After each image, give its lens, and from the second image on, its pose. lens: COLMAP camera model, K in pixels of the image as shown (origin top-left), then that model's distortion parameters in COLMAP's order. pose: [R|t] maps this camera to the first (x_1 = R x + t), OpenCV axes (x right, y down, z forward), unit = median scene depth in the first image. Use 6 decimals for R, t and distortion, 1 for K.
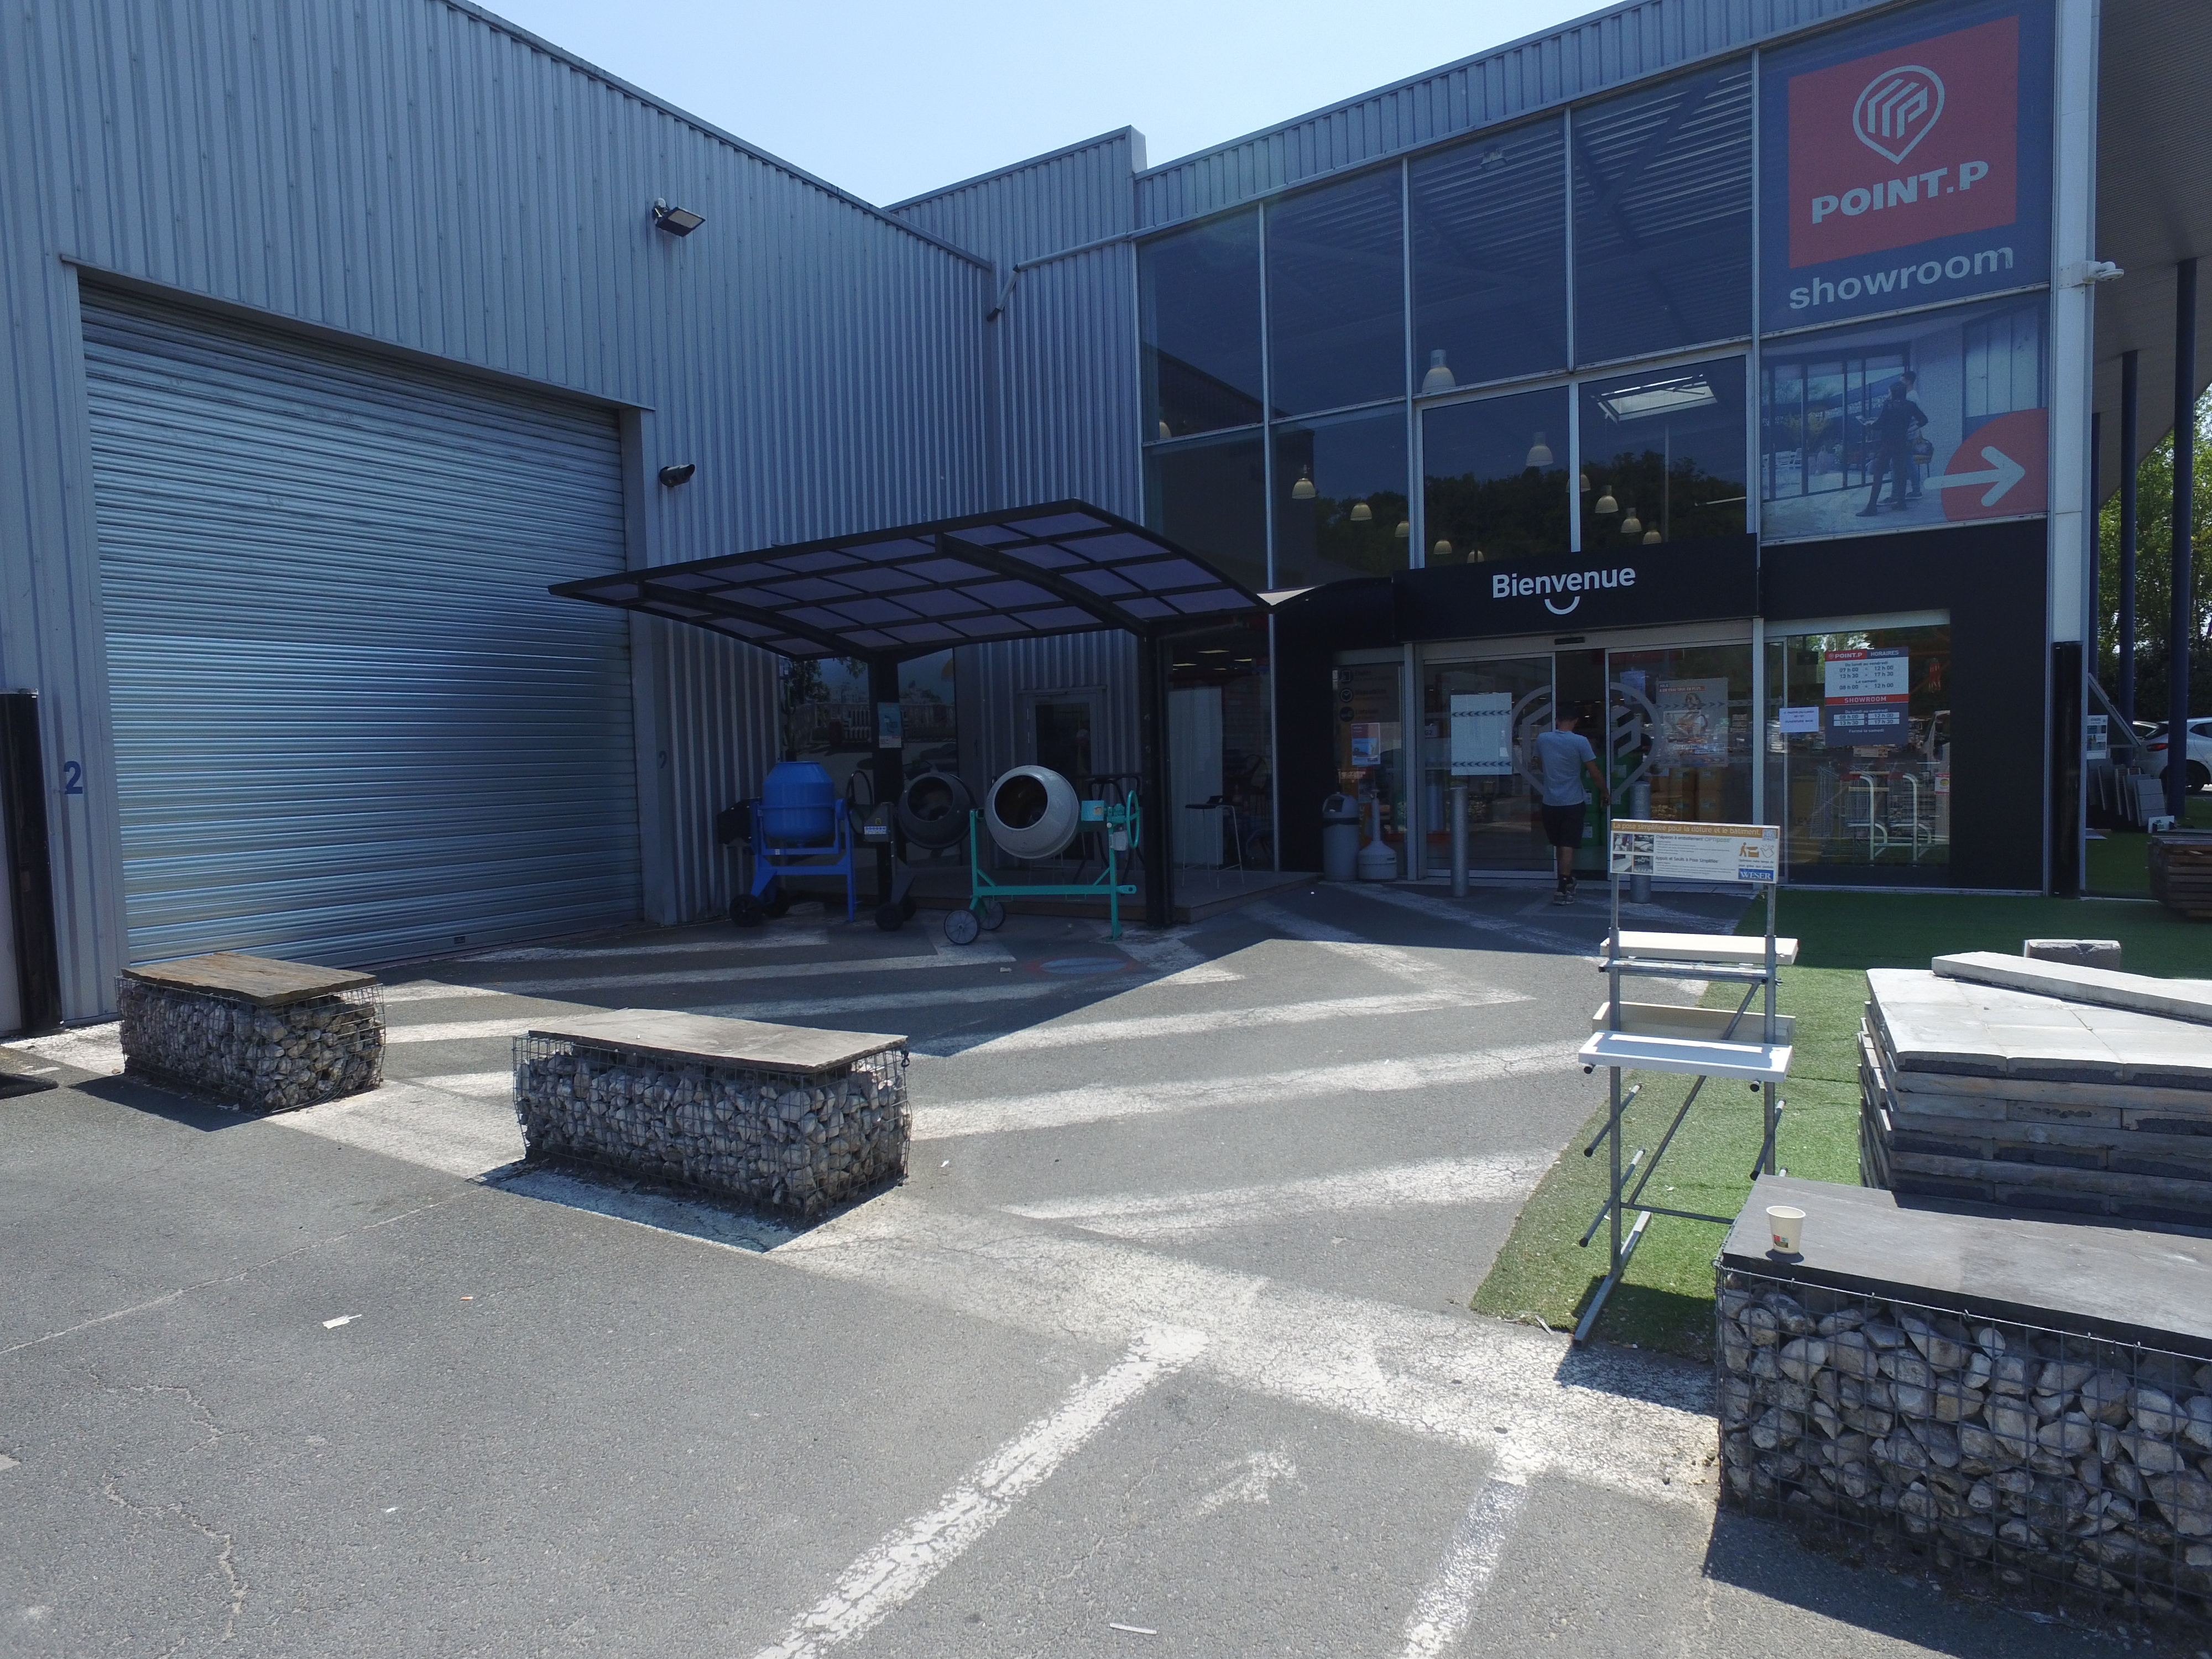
lens RADIAL K [[1280.3, 0, 1107.1], [0, 1280.3, 826.2], [0, 0, 1]] dist [-0.012126, 0.013337]
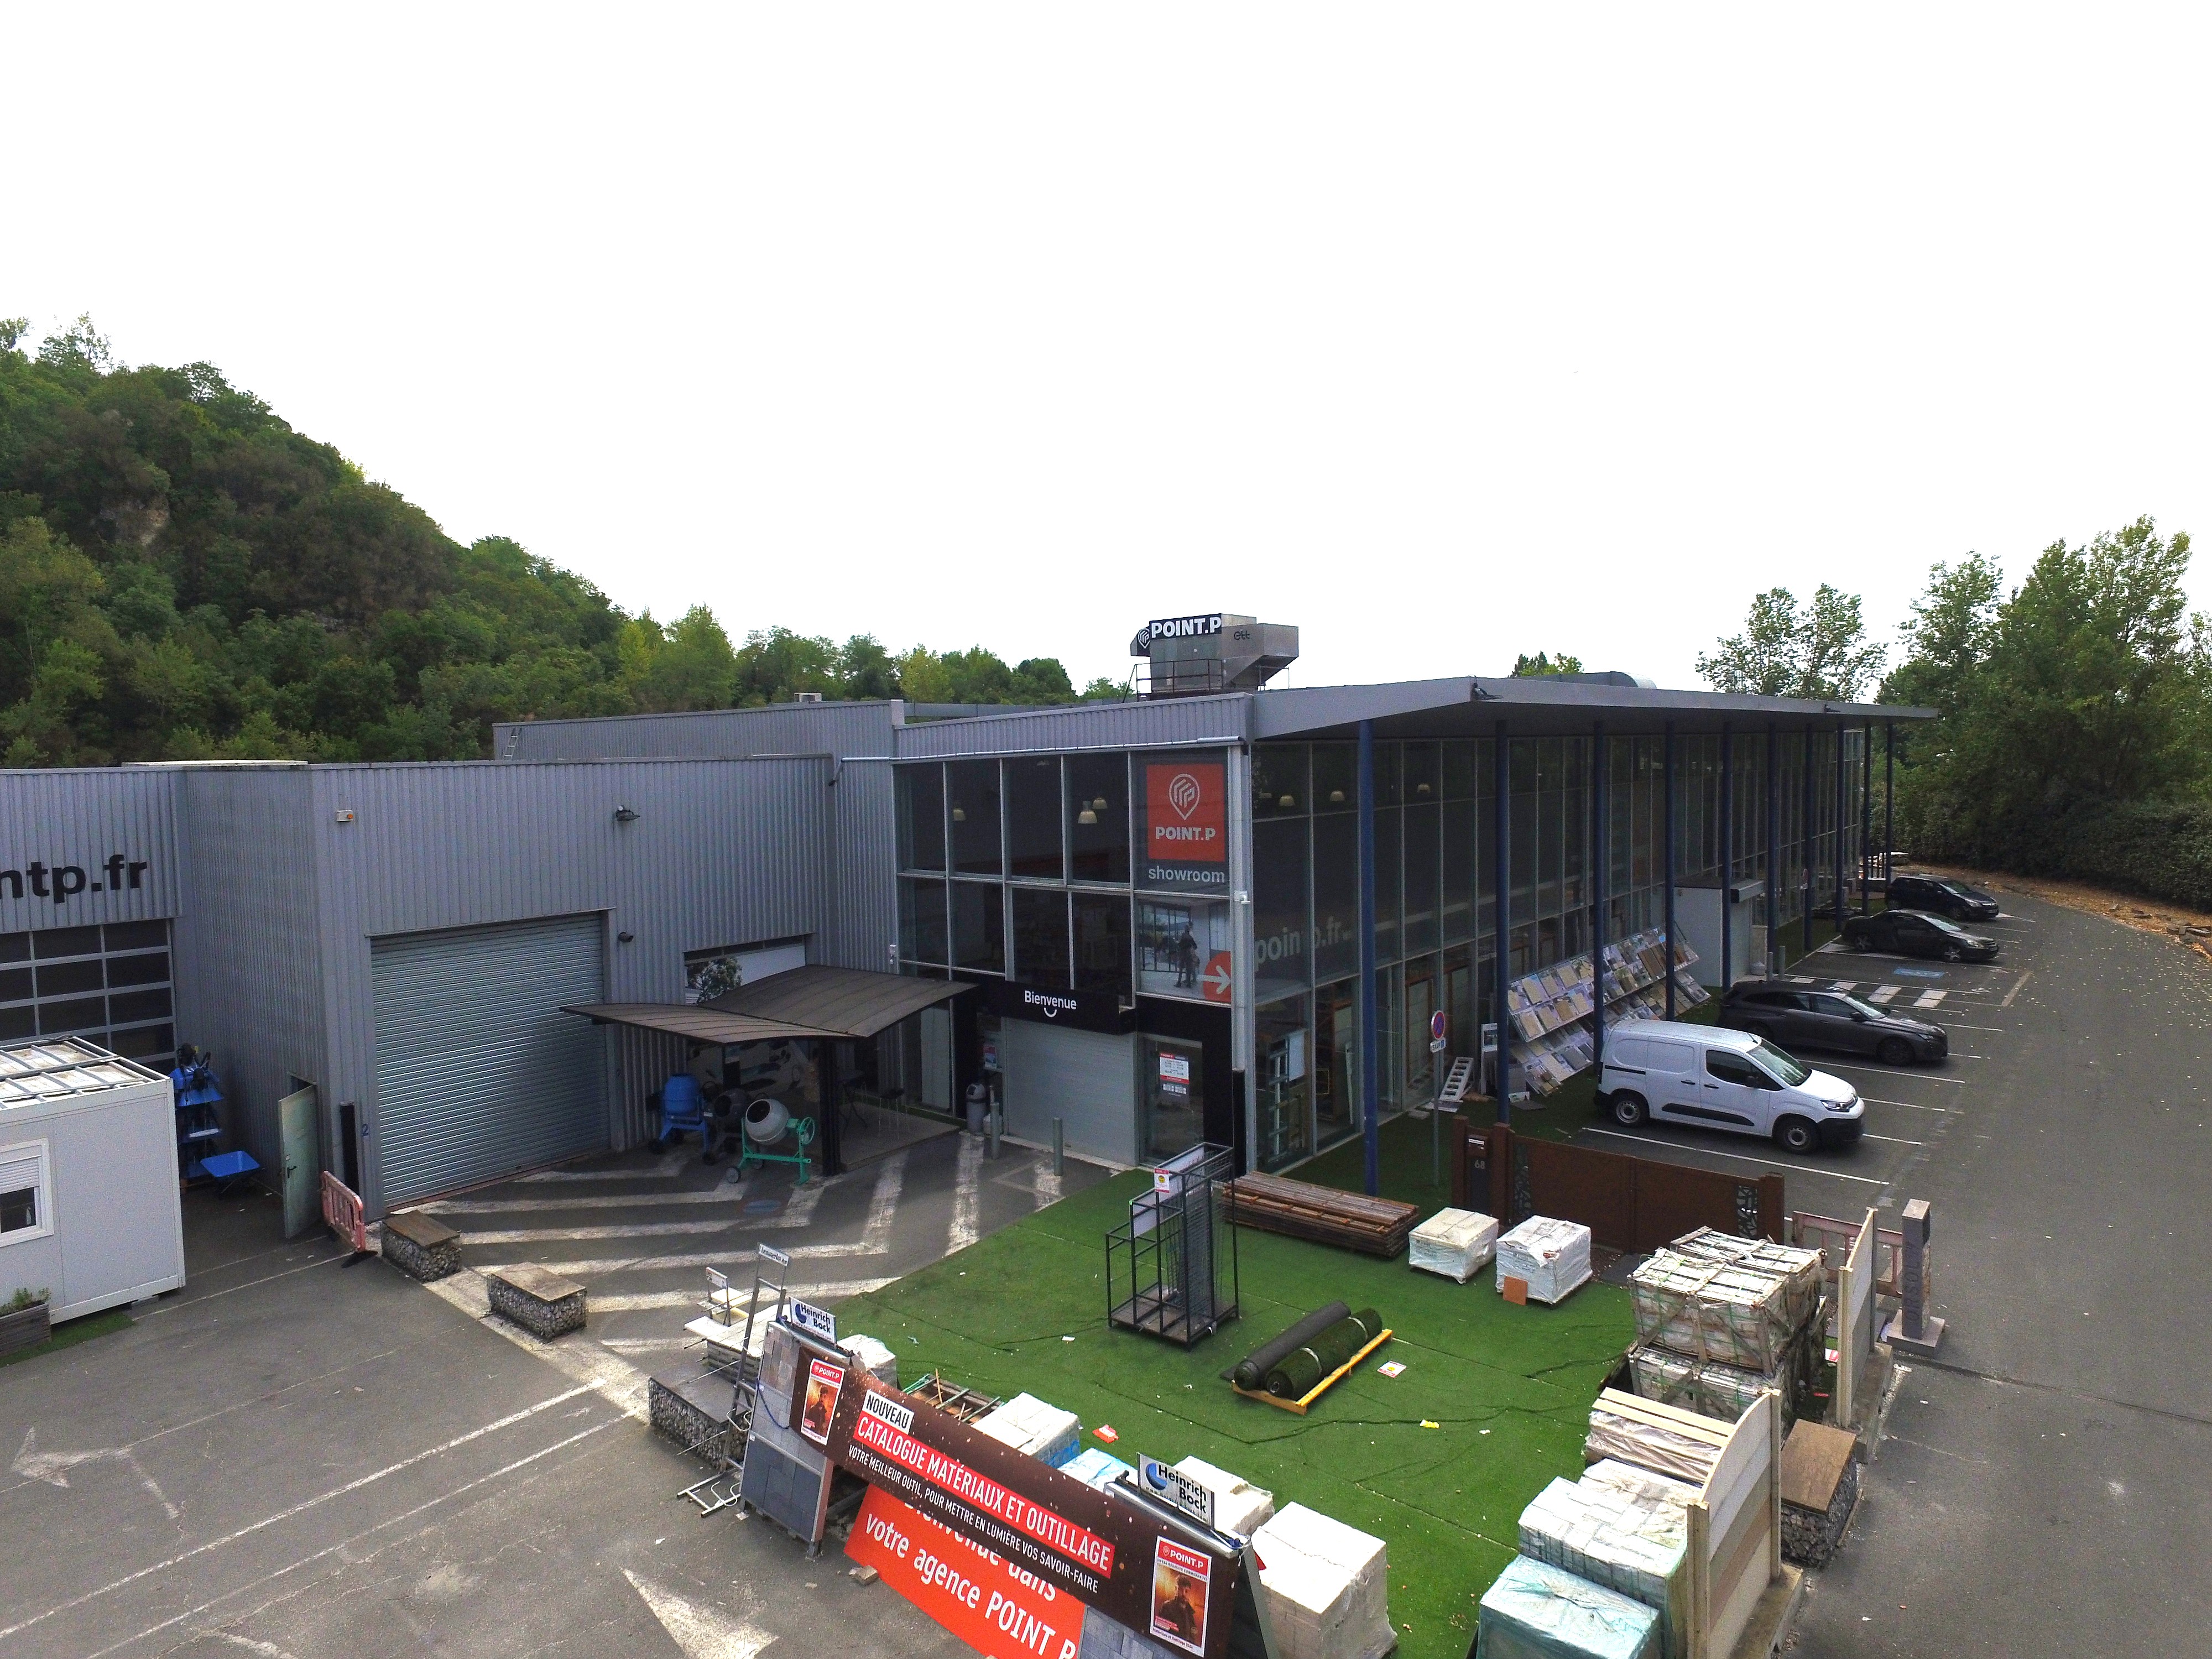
lens RADIAL K [[1280.3, 0, 1107.1], [0, 1280.3, 826.2], [0, 0, 1]] dist [-0.012126, 0.013337]
pose [[0.990423, 0.019561, -0.136674, 0.778798], [-0.018664, 0.999795, 0.007838, -0.525311], [0.136799, -0.005212, 0.990585, -1.033884]]
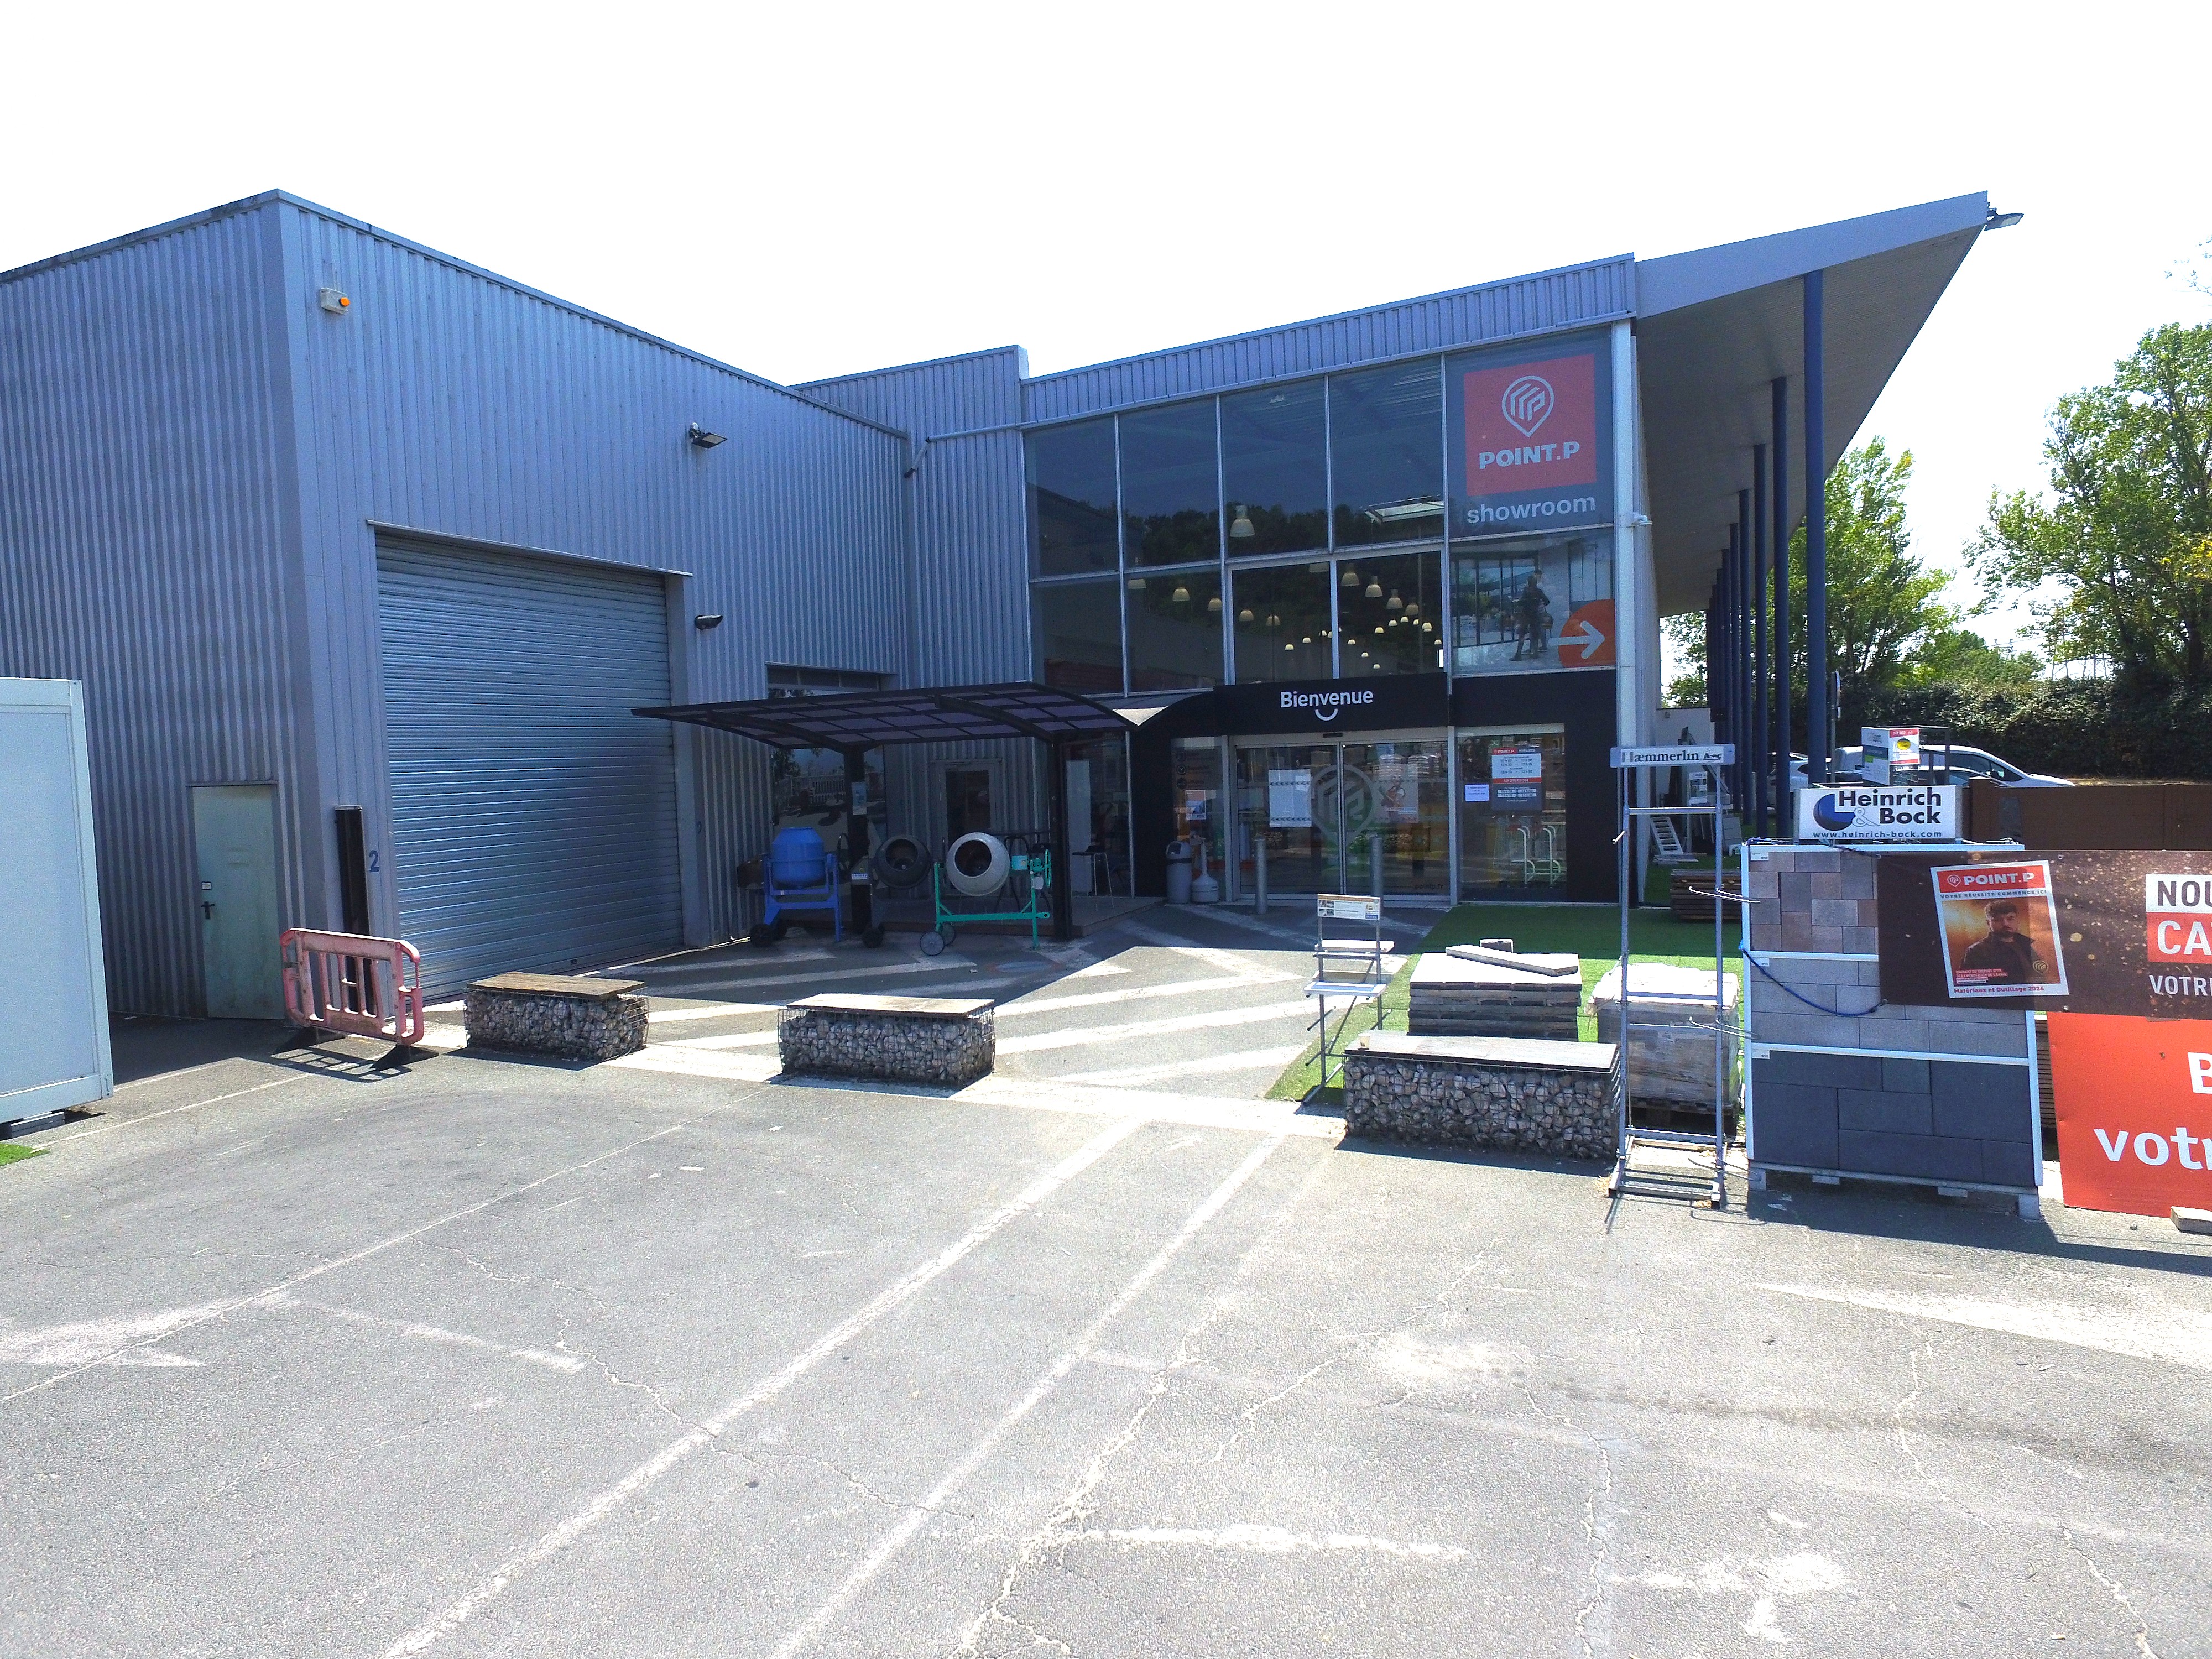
lens RADIAL K [[1280.3, 0, 1107.1], [0, 1280.3, 826.2], [0, 0, 1]] dist [-0.012126, 0.013337]
pose [[0.989300, -0.012658, 0.145347, -0.121979], [0.013487, 0.999898, -0.004720, -0.044474], [-0.145272, 0.006630, 0.989370, -0.465411]]
